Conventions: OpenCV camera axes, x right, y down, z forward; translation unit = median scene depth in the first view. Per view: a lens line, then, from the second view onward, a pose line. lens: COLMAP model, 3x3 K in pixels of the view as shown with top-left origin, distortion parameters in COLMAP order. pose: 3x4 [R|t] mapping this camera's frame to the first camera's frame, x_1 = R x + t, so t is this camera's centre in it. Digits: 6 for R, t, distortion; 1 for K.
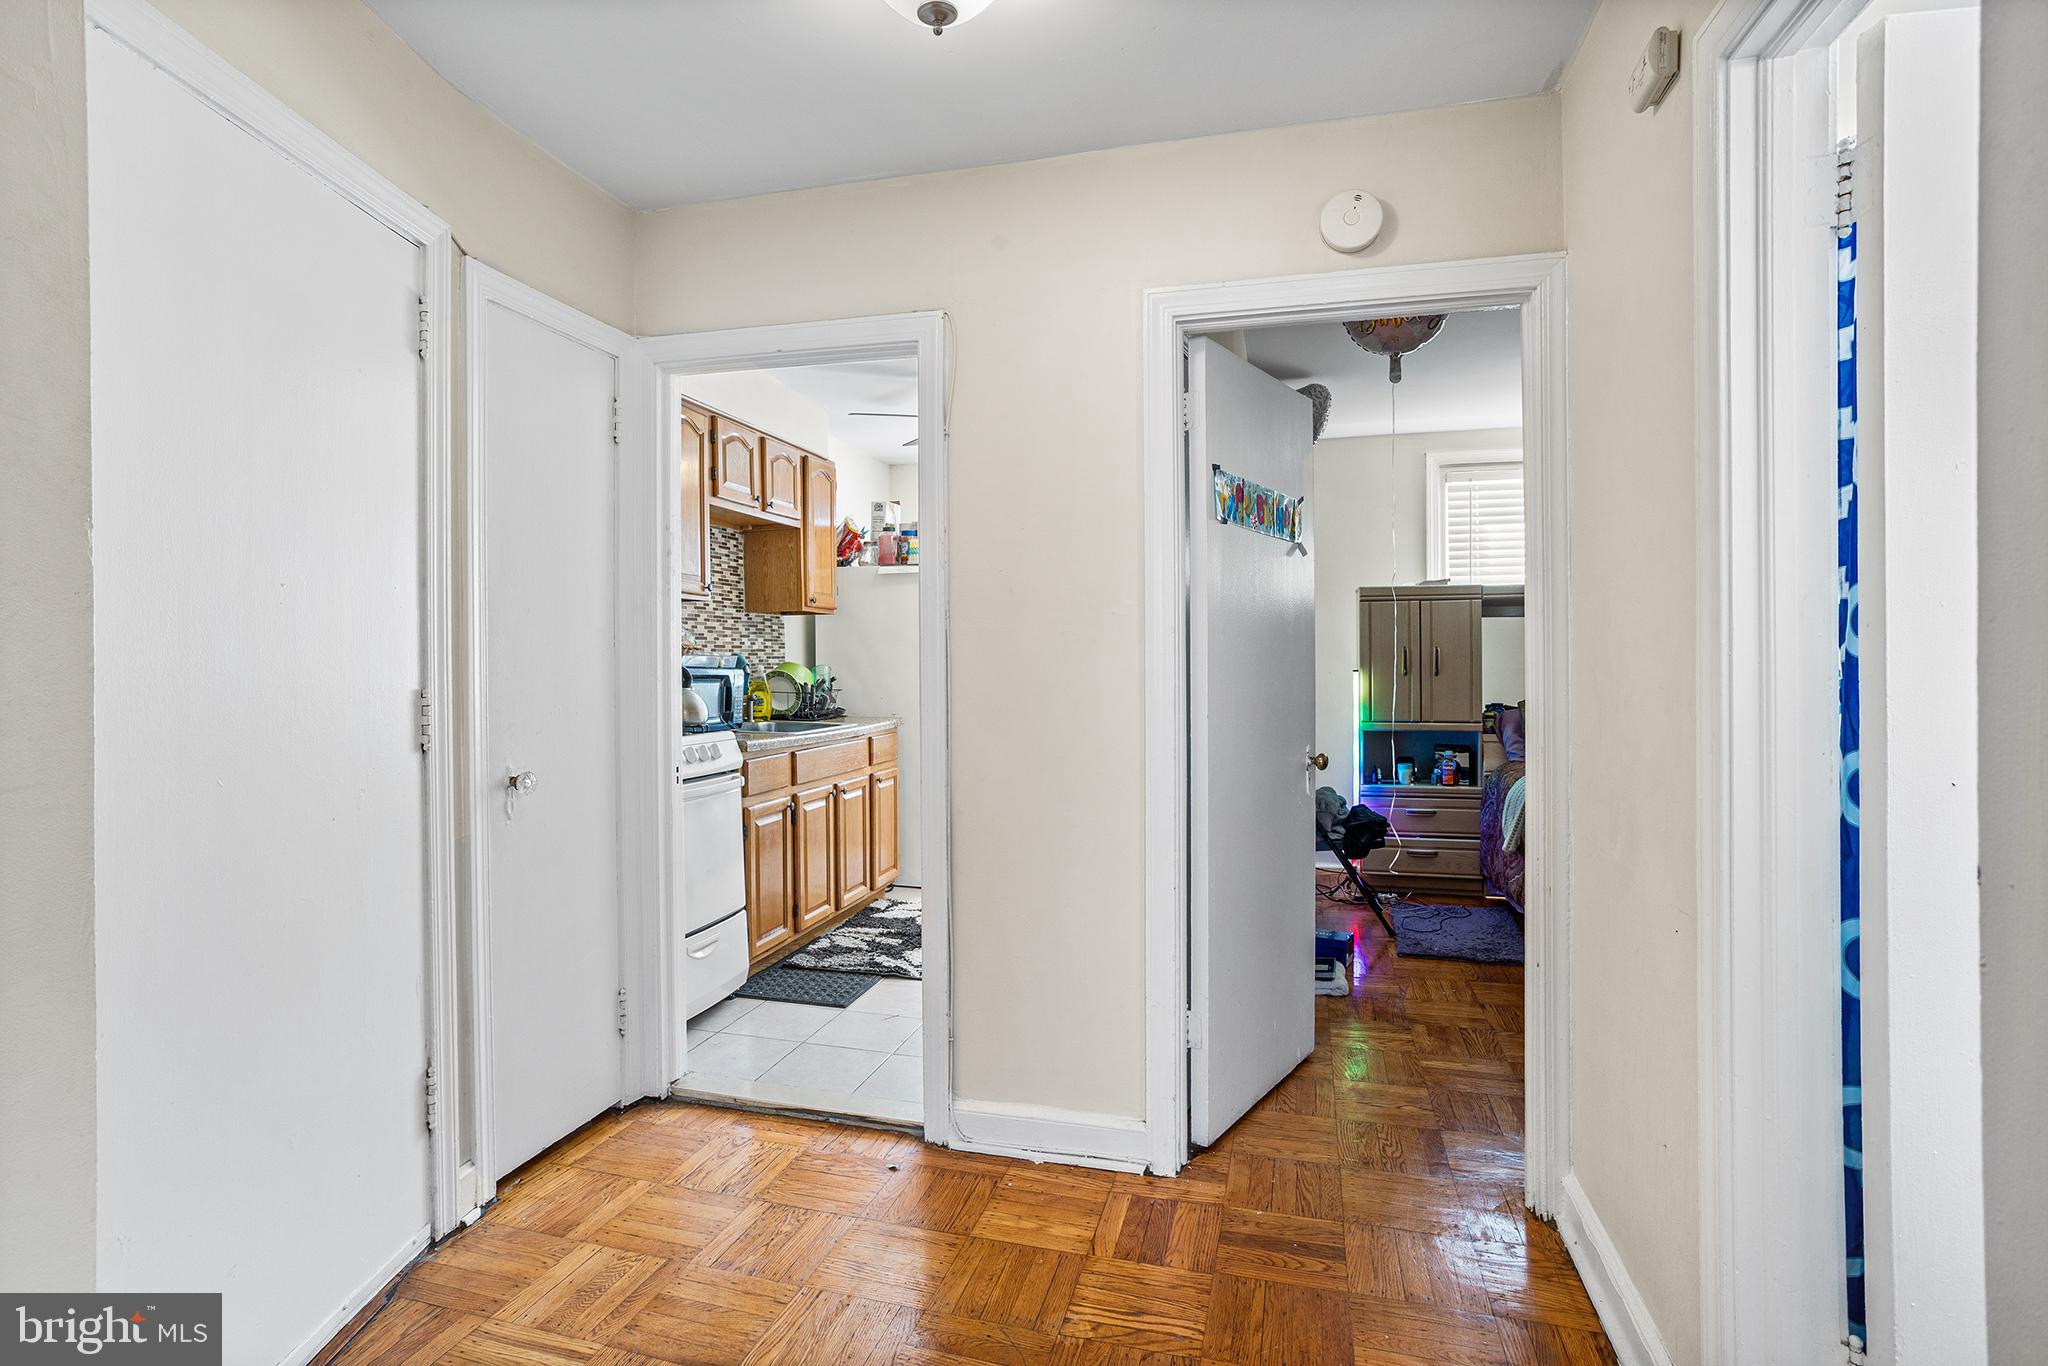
lens RADIAL K [[1028.1, 0, 1011.0], [0, 1028.1, 663.0], [0, 0, 1]] dist [-0.015791, 0.000608]
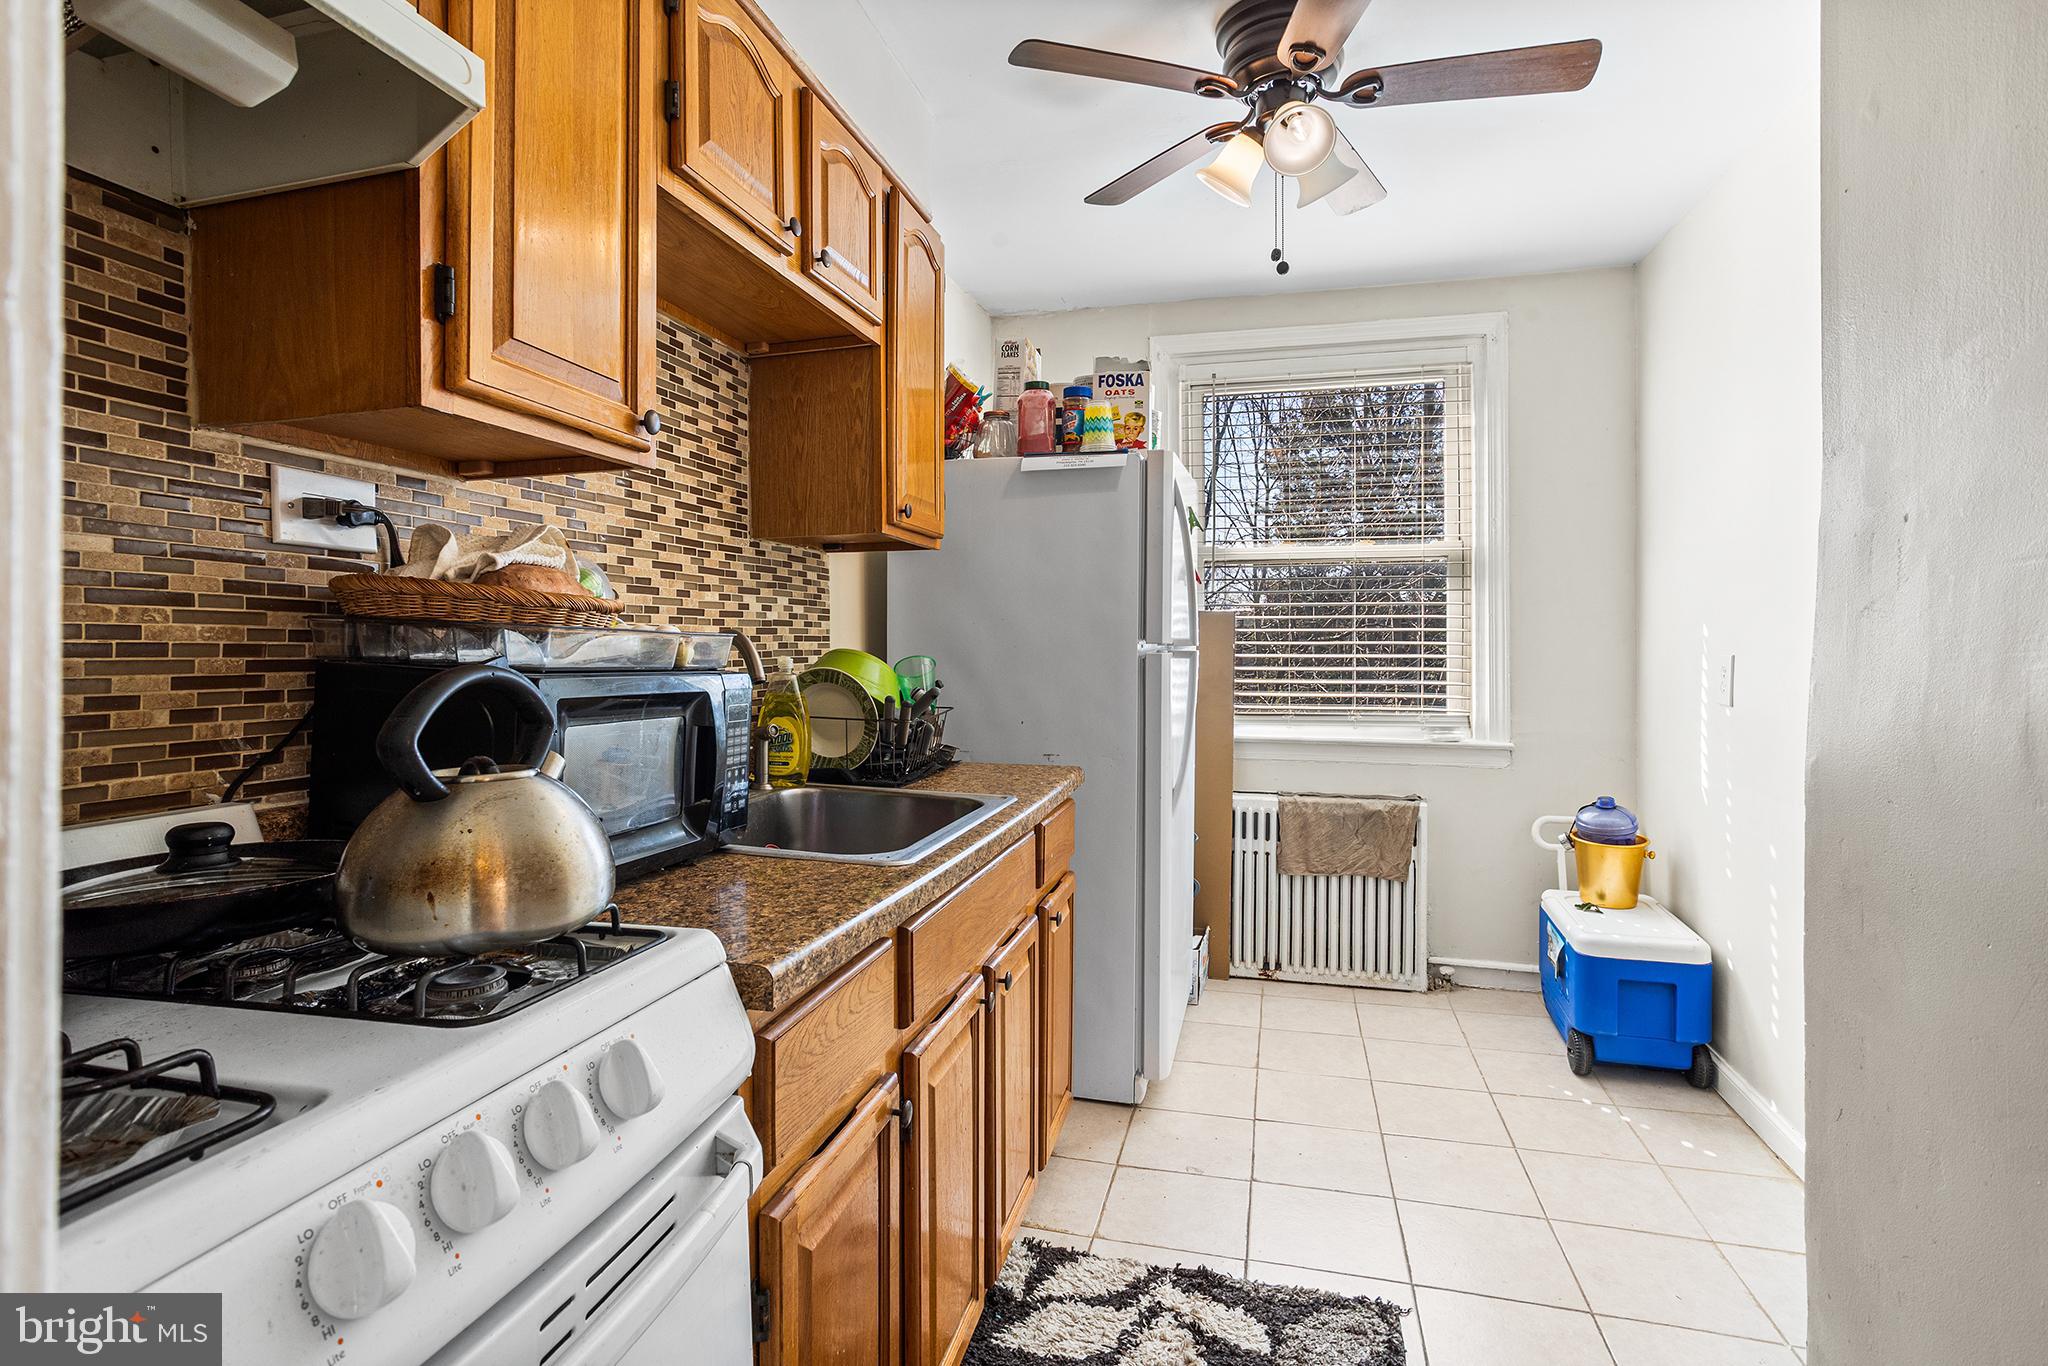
lens RADIAL K [[1004.0, 0, 1028.8], [0, 1004.0, 650.8], [0, 0, 1]] dist [-0.062118, 0.000257]
pose [[0.999578, 0.008526, 0.027787, -0.152006], [-0.008709, 0.999941, 0.006486, -0.003840], [-0.027730, -0.006726, 0.999593, 0.570677]]
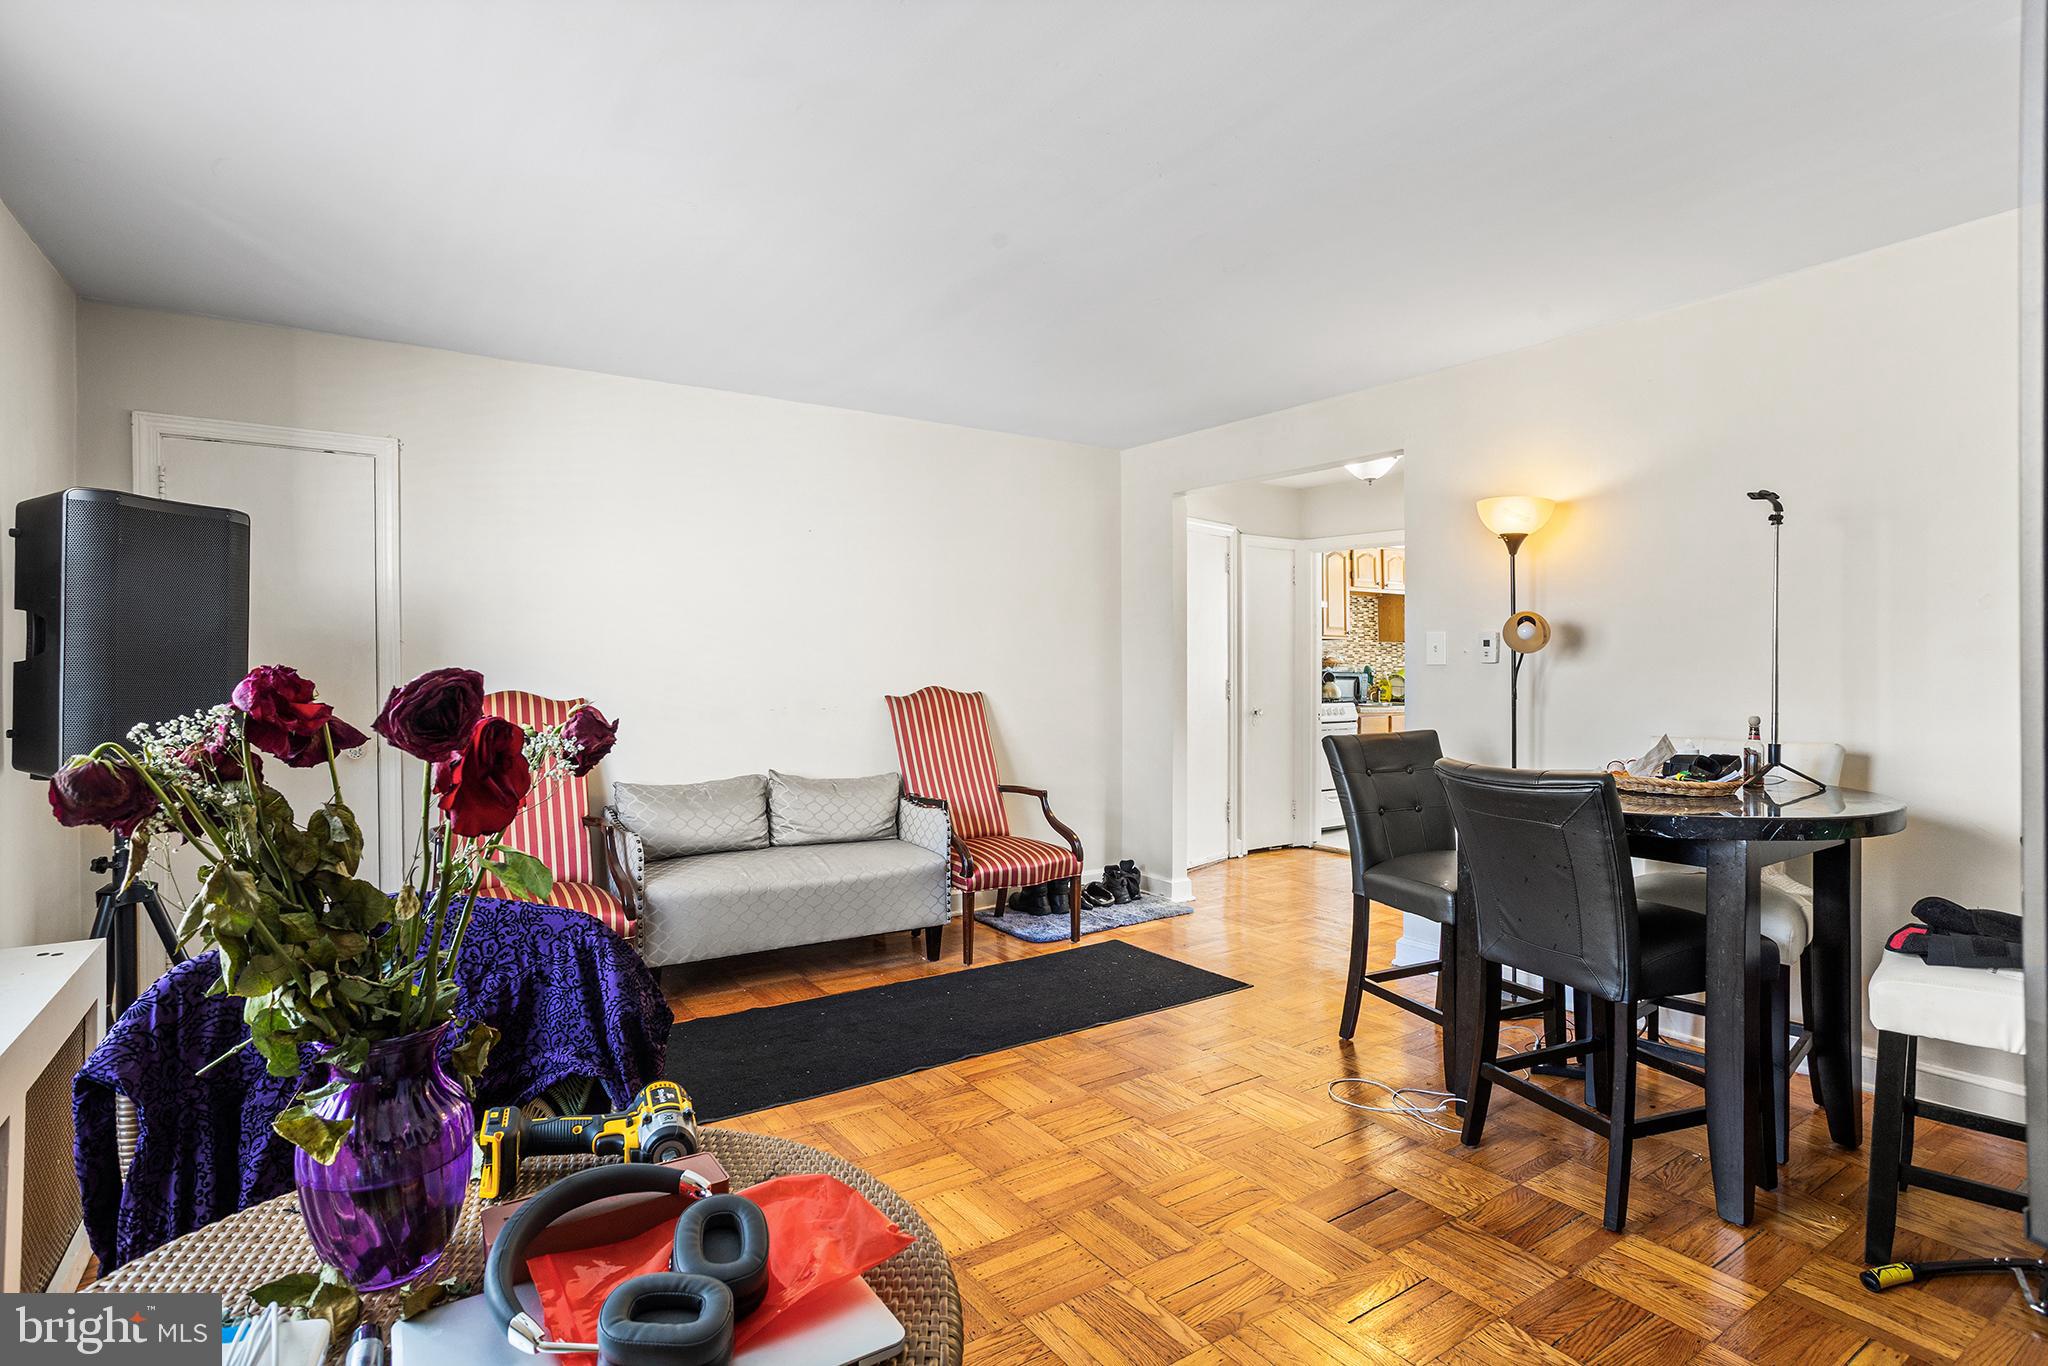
lens RADIAL K [[1028.1, 0, 1011.0], [0, 1028.1, 663.0], [0, 0, 1]] dist [-0.015791, 0.000608]
pose [[0.765169, 0.005346, -0.643808, 0.417376], [-0.006504, 0.999979, 0.000573, -0.009184], [0.643797, 0.003749, 0.765187, -0.814697]]
